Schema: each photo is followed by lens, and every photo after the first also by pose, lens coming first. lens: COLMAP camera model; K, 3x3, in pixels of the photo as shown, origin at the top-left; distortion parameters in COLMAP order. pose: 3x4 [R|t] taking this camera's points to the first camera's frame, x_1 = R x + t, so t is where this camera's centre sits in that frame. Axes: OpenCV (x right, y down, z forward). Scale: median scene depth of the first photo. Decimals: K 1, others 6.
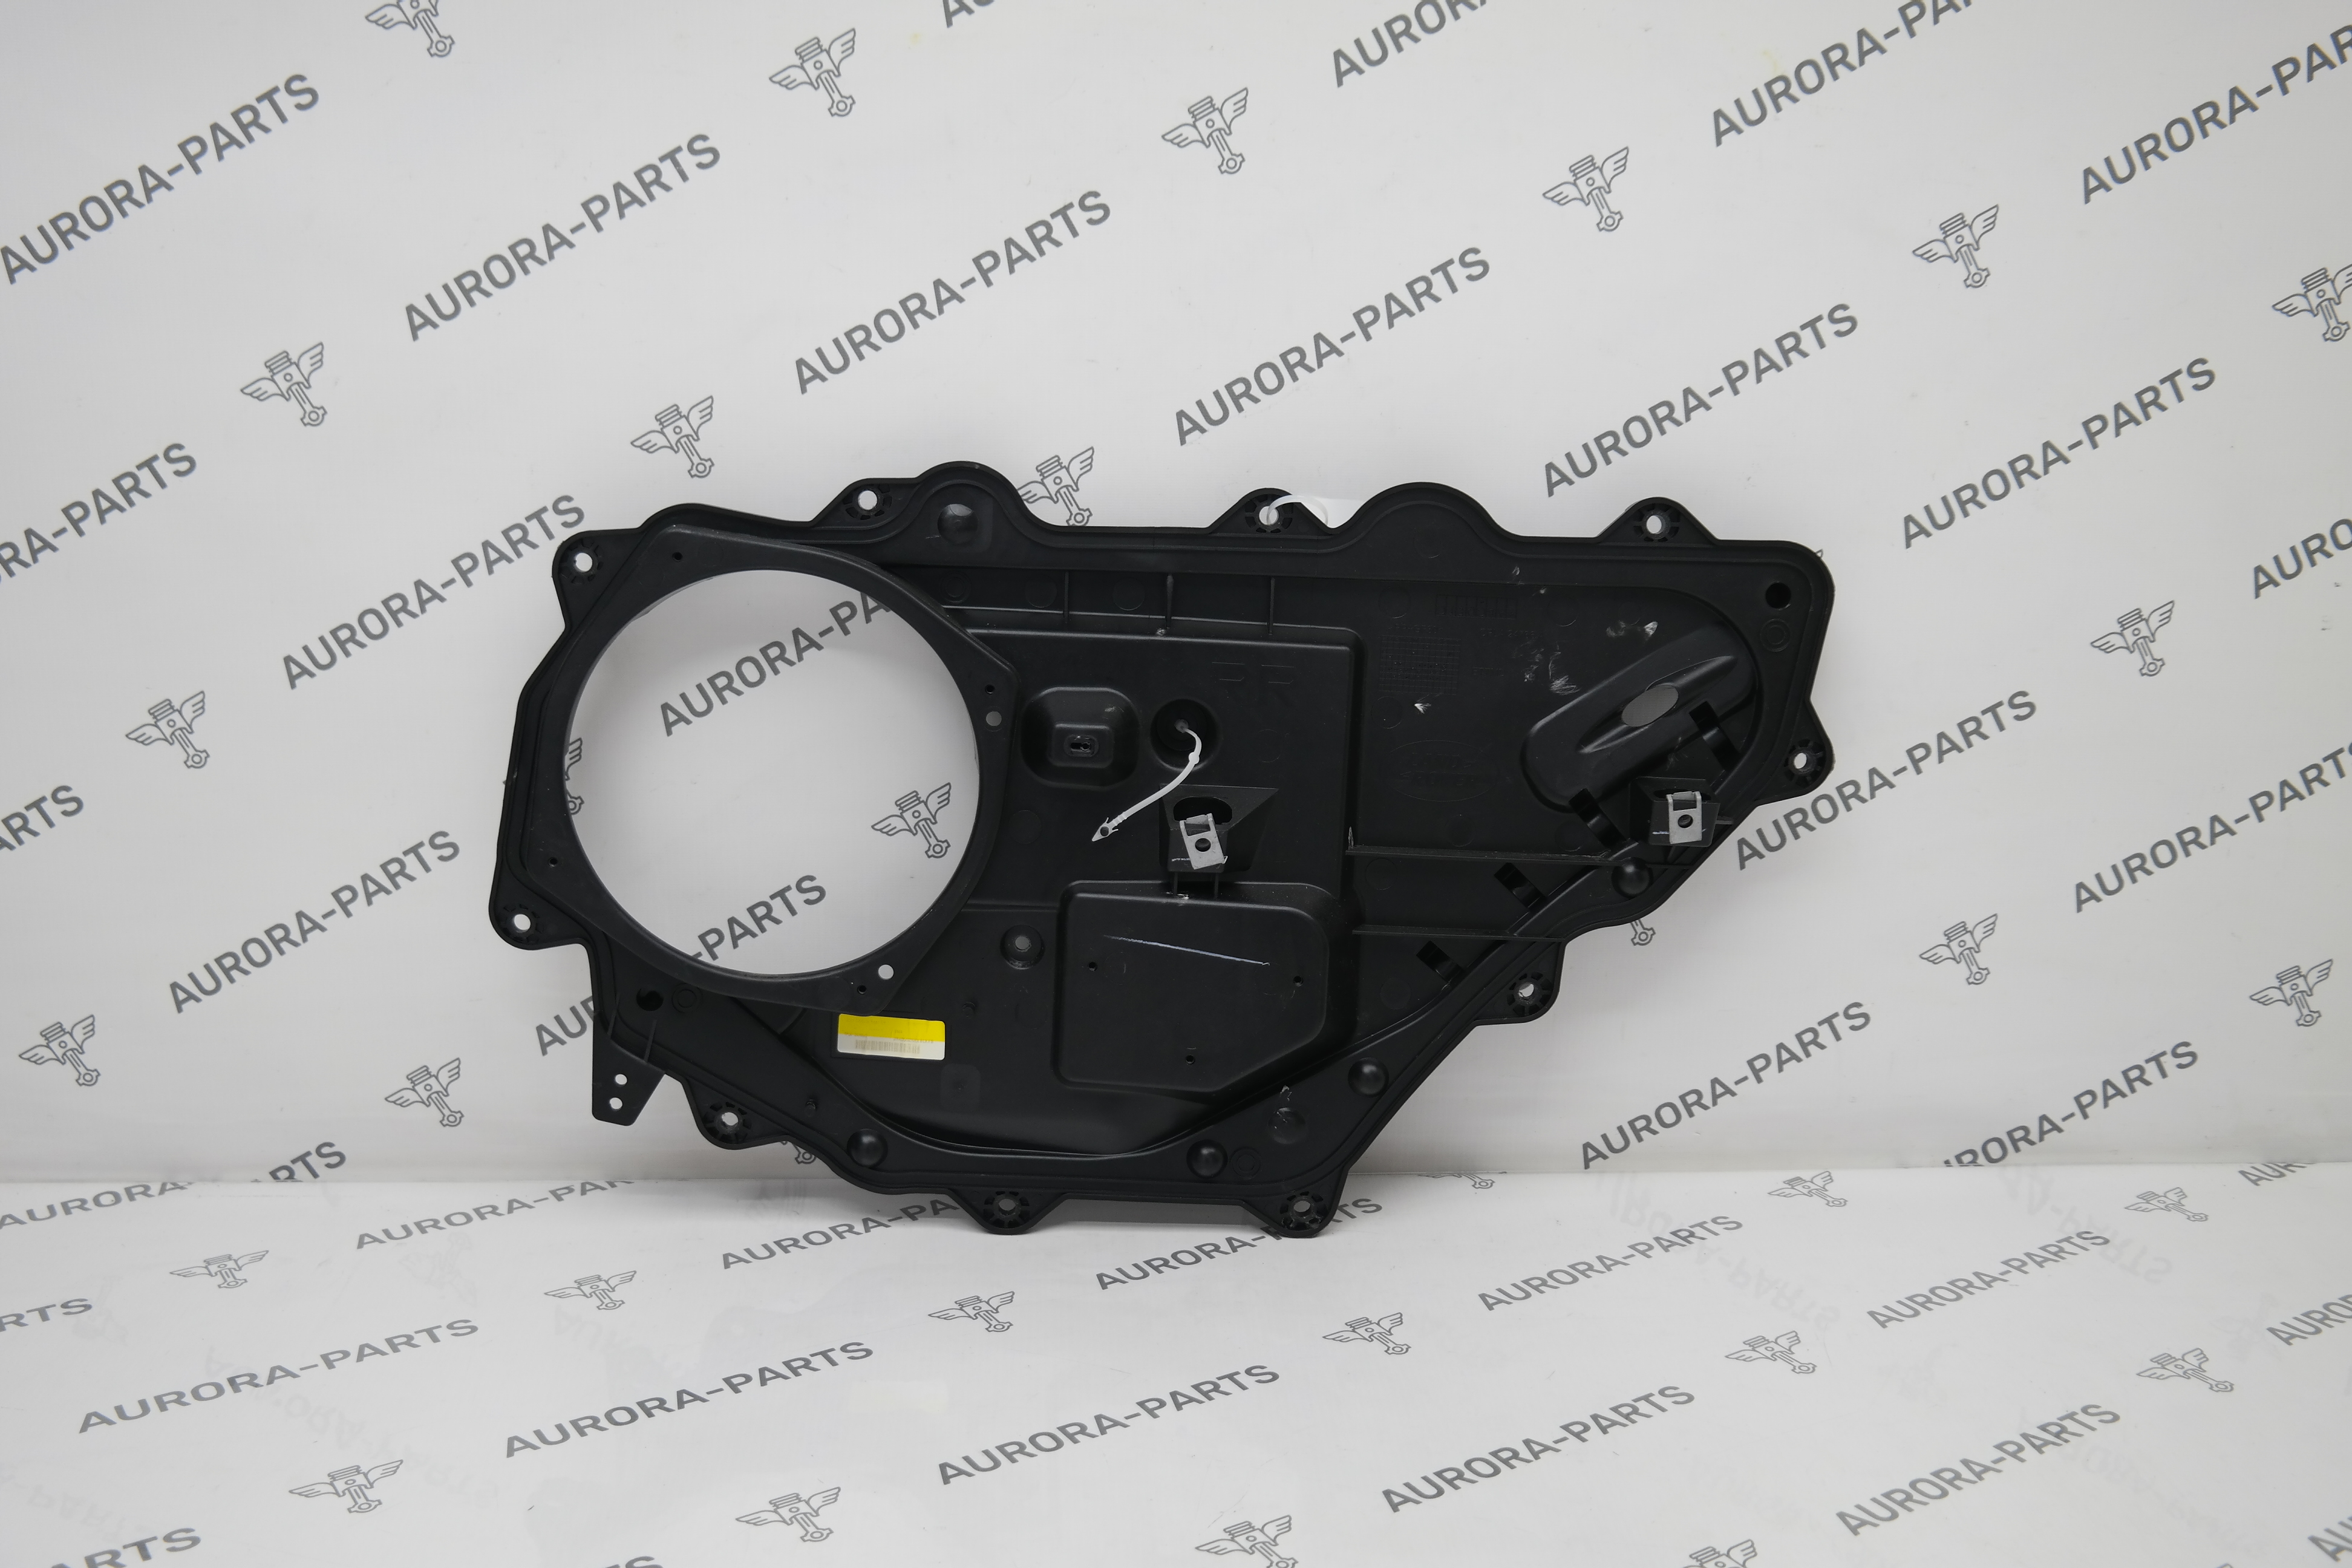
lens RADIAL K [[2439.3, 0, 1155.6], [0, 2439.3, 793.1], [0, 0, 1]] dist [0.039180, 0.000000]
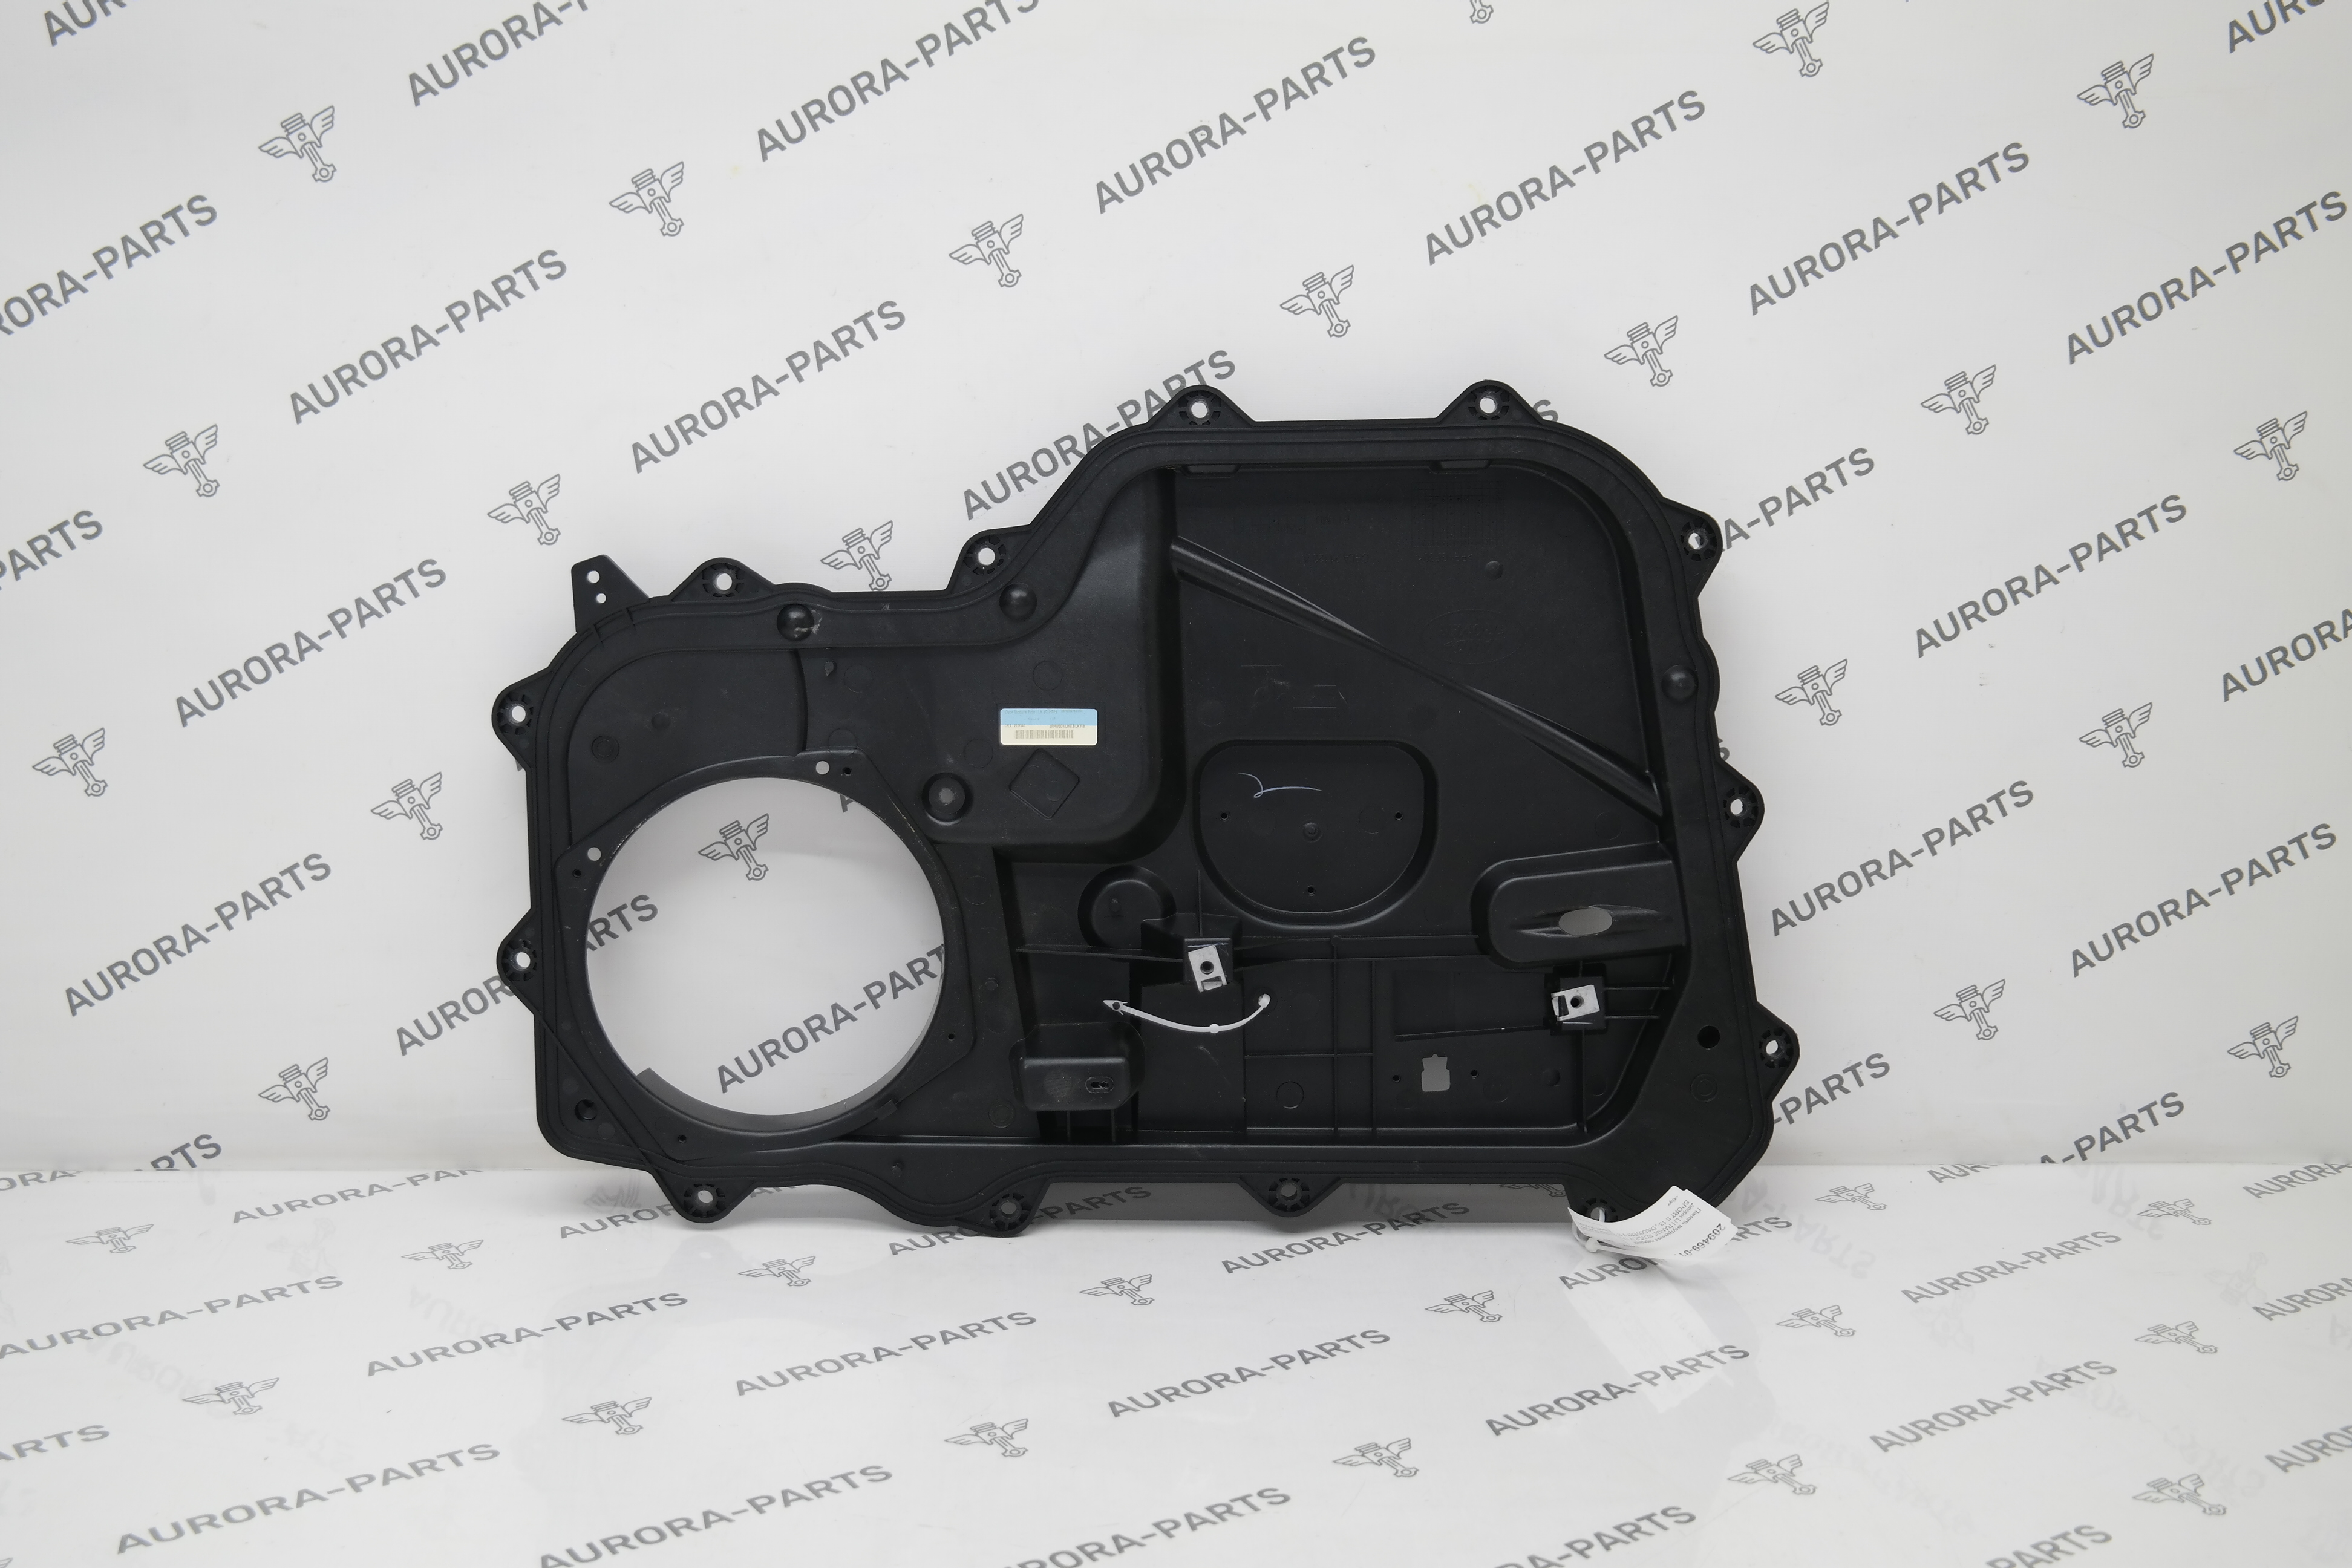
lens RADIAL K [[2976.8, 0, 1145.9], [0, 2976.8, 796.8], [0, 0, 1]] dist [0.135636, 0.000000]
pose [[0.999986, 0.005220, 0.000729, 0.094014], [-0.005196, 0.999544, -0.029730, 0.029773], [-0.000884, 0.029726, 0.999558, -0.403167]]
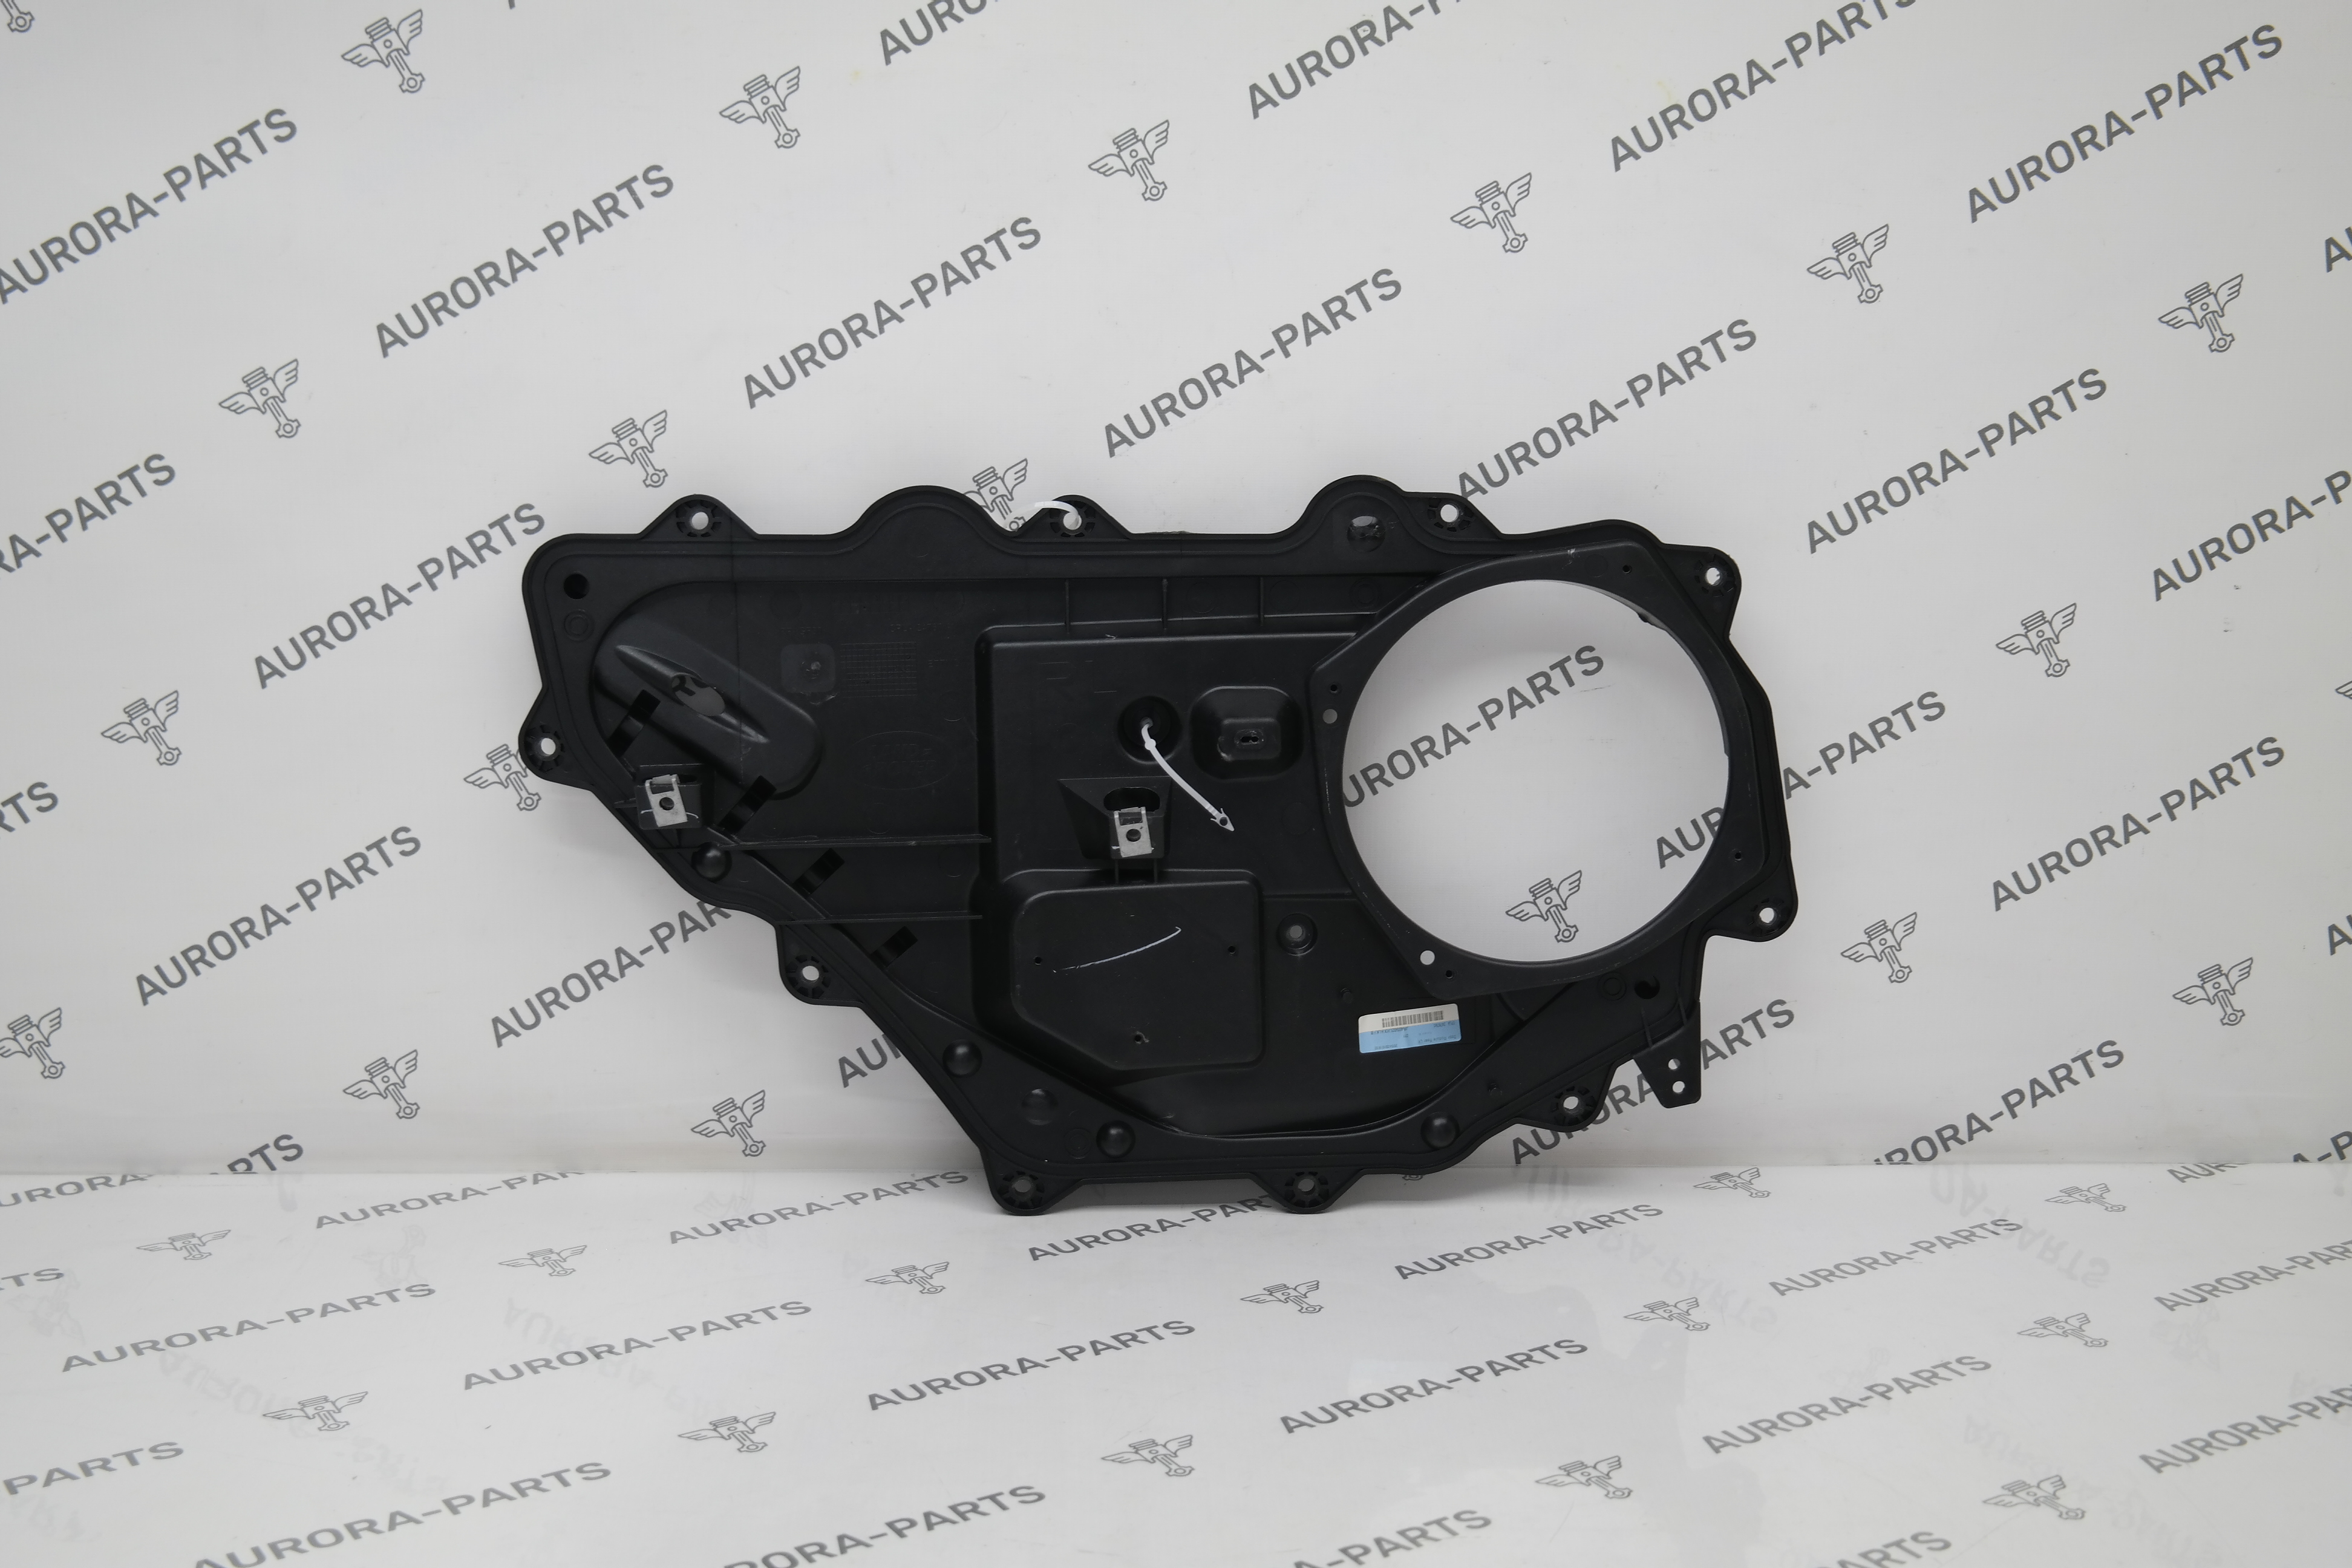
lens RADIAL K [[2976.8, 0, 1161.4], [0, 2976.8, 801.5], [0, 0, 1]] dist [0.135636, 0.000000]
pose [[0.999819, -0.001513, -0.018969, 0.057168], [0.000607, 0.998862, -0.047695, 0.068346], [0.019020, 0.047675, 0.998682, -0.281290]]
